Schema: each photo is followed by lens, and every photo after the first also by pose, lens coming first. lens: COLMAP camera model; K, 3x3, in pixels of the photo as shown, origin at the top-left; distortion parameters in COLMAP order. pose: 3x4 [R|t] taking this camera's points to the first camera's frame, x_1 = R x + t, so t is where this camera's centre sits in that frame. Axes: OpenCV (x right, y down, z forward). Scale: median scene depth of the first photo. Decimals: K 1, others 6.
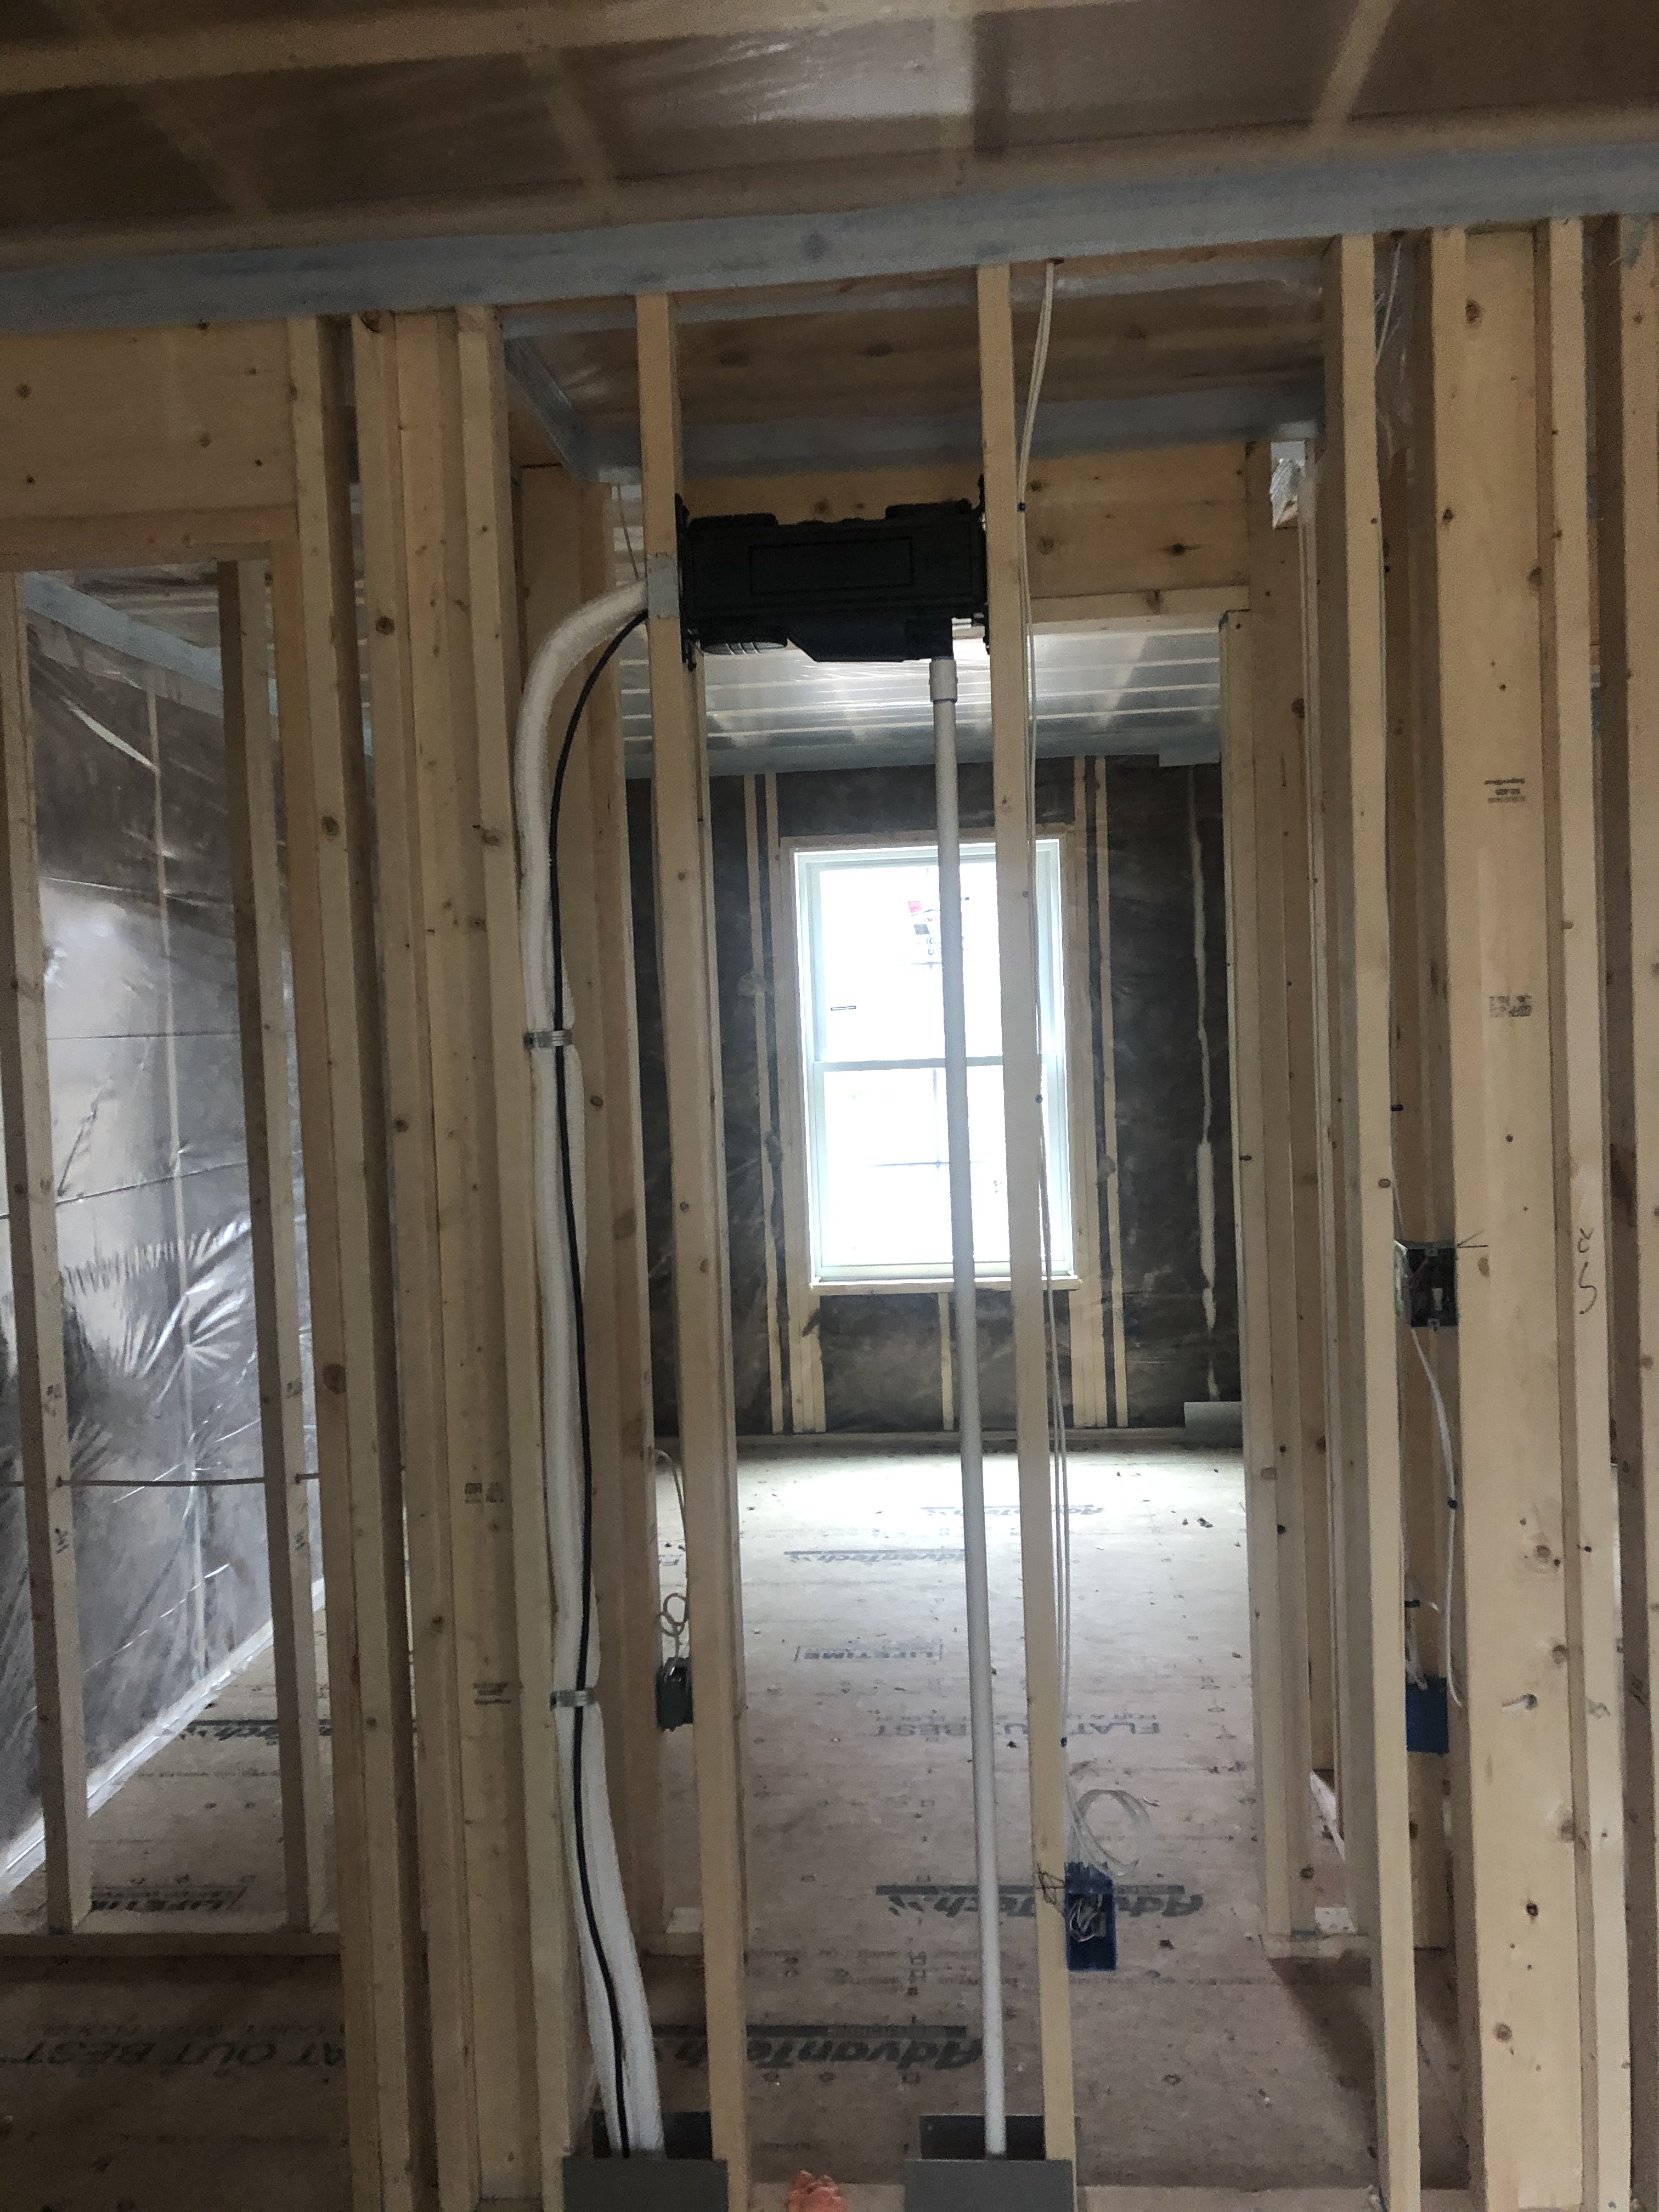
lens RADIAL K [[1805.8, 0, 829.5], [0, 1805.8, 1106.0], [0, 0, 1]] dist [0.033501, -0.011196]
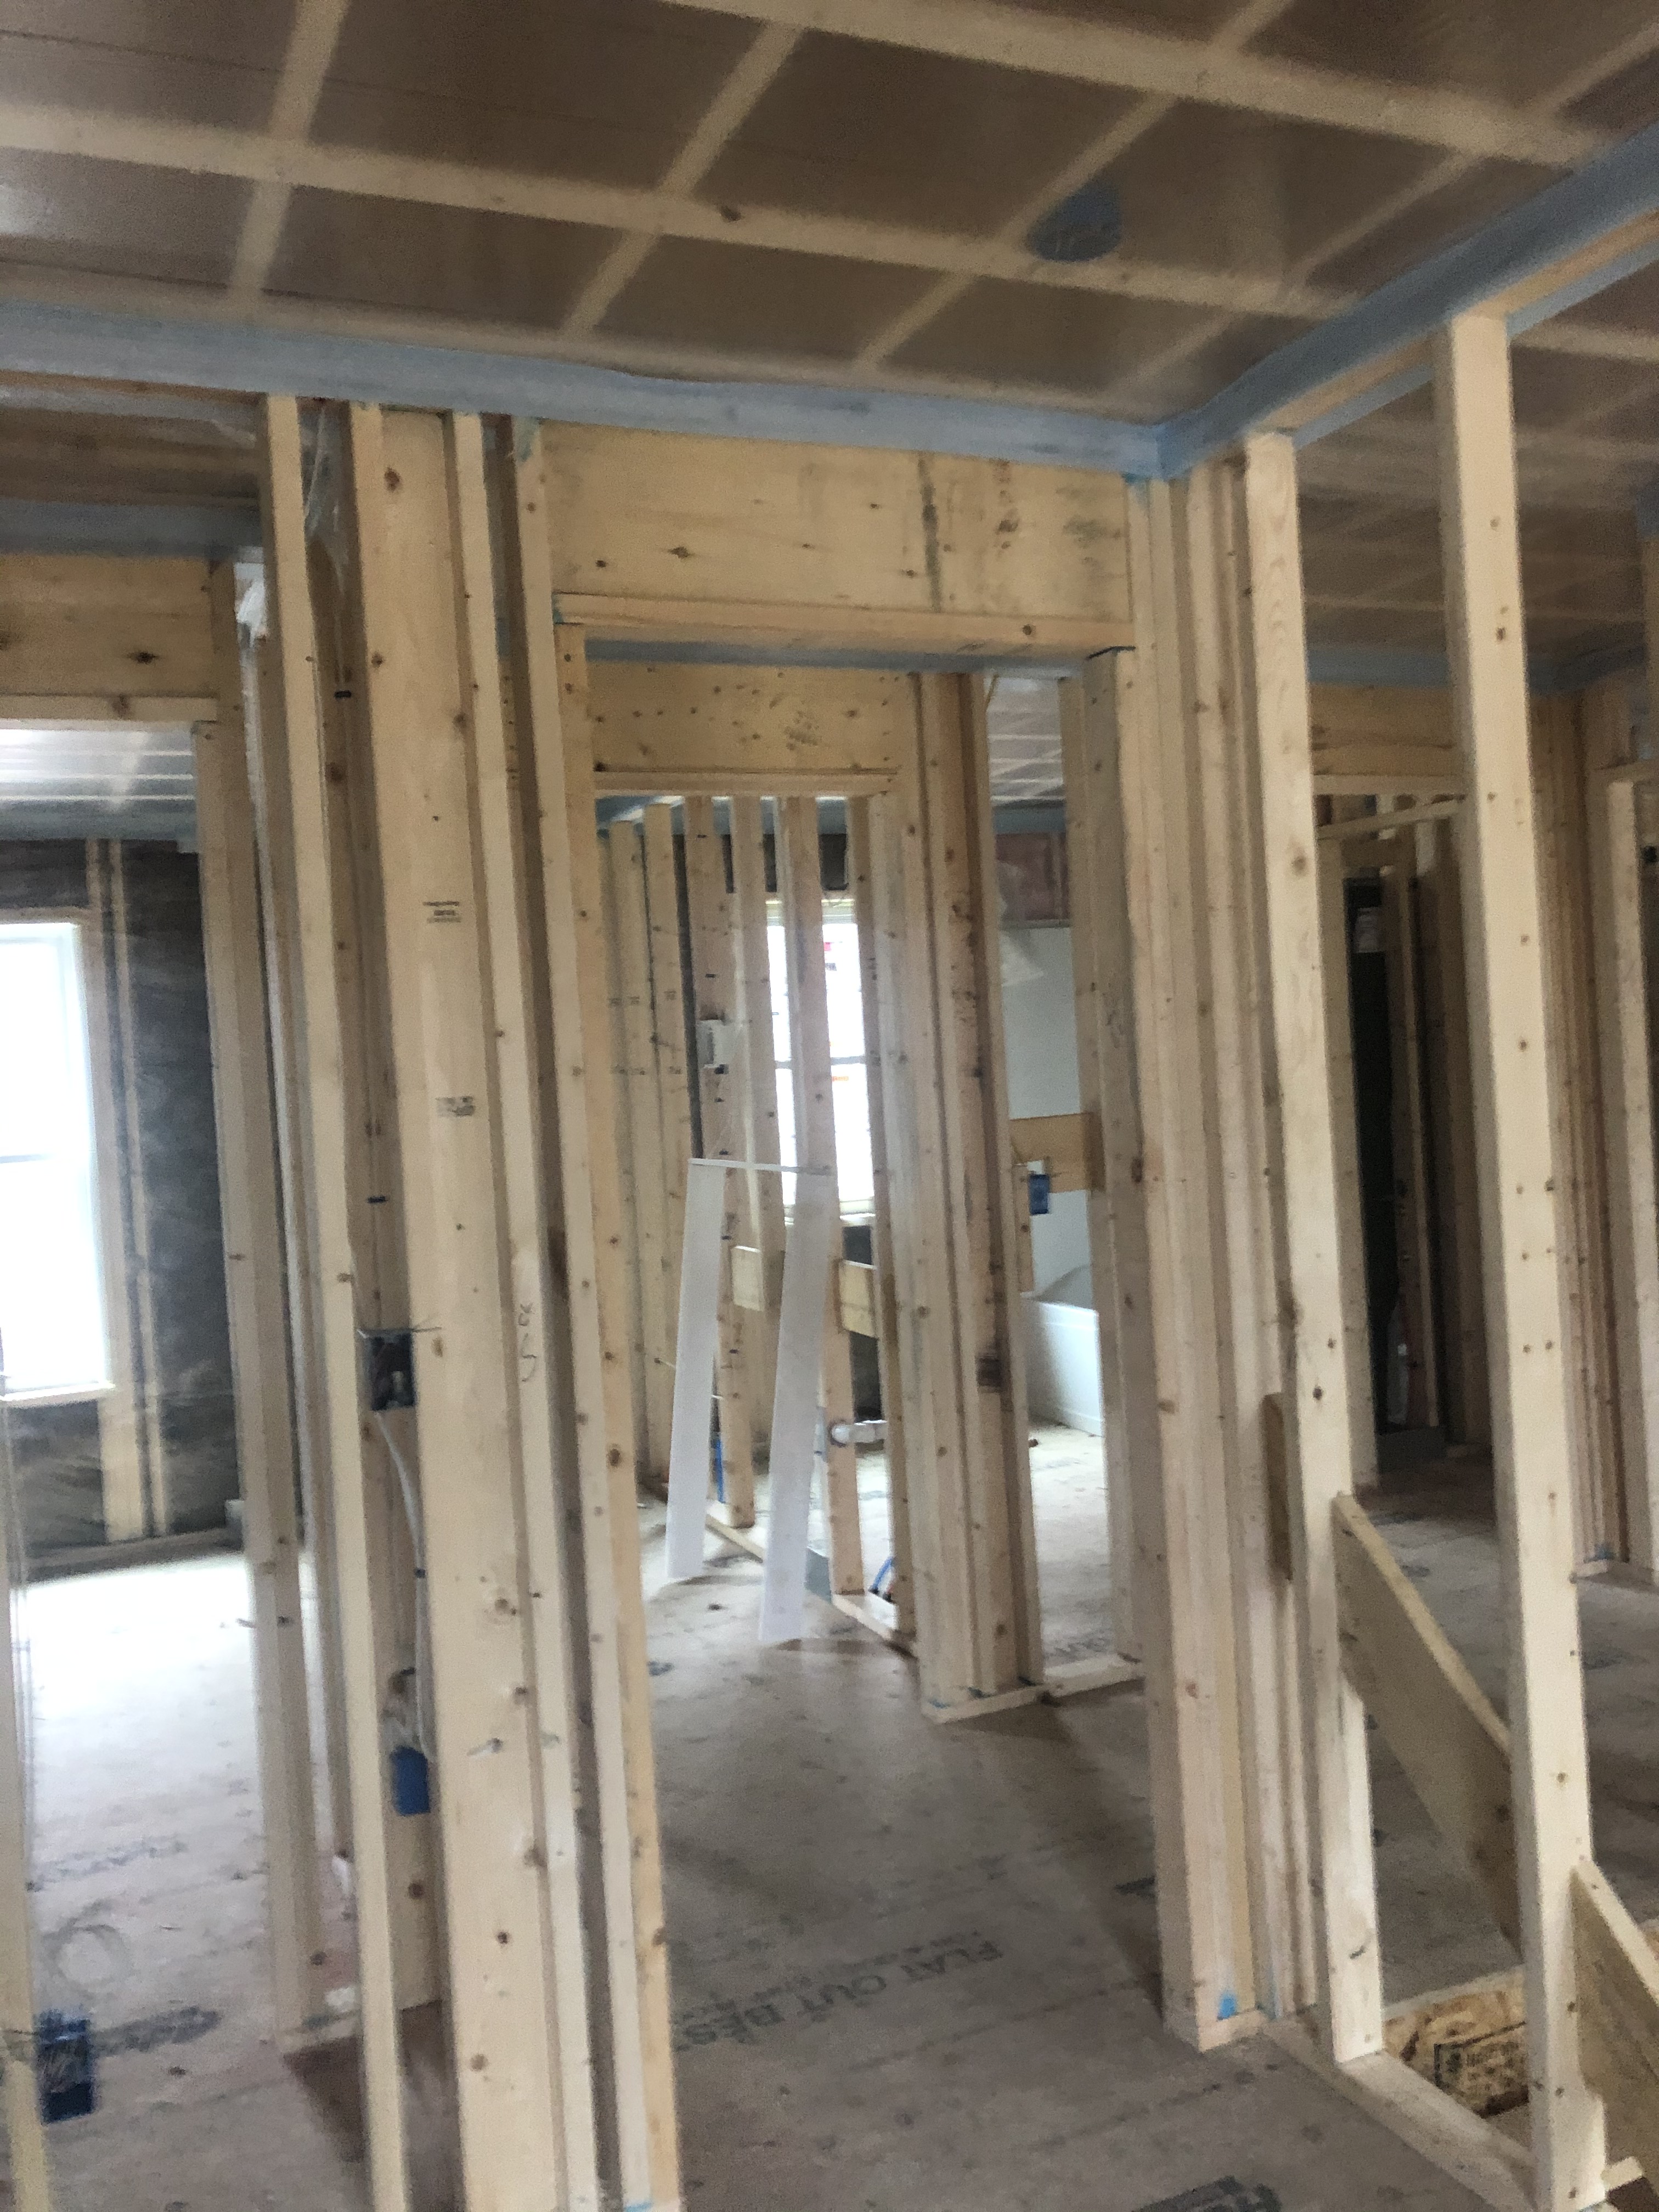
lens RADIAL K [[1836.1, 0, 825.5], [0, 1836.1, 1085.8], [0, 0, 1]] dist [0.026406, 0.003094]
pose [[0.886189, -0.025668, 0.462613, 0.057492], [0.048539, 0.998113, -0.037602, -0.014608], [-0.460775, 0.055777, 0.885763, -0.086244]]
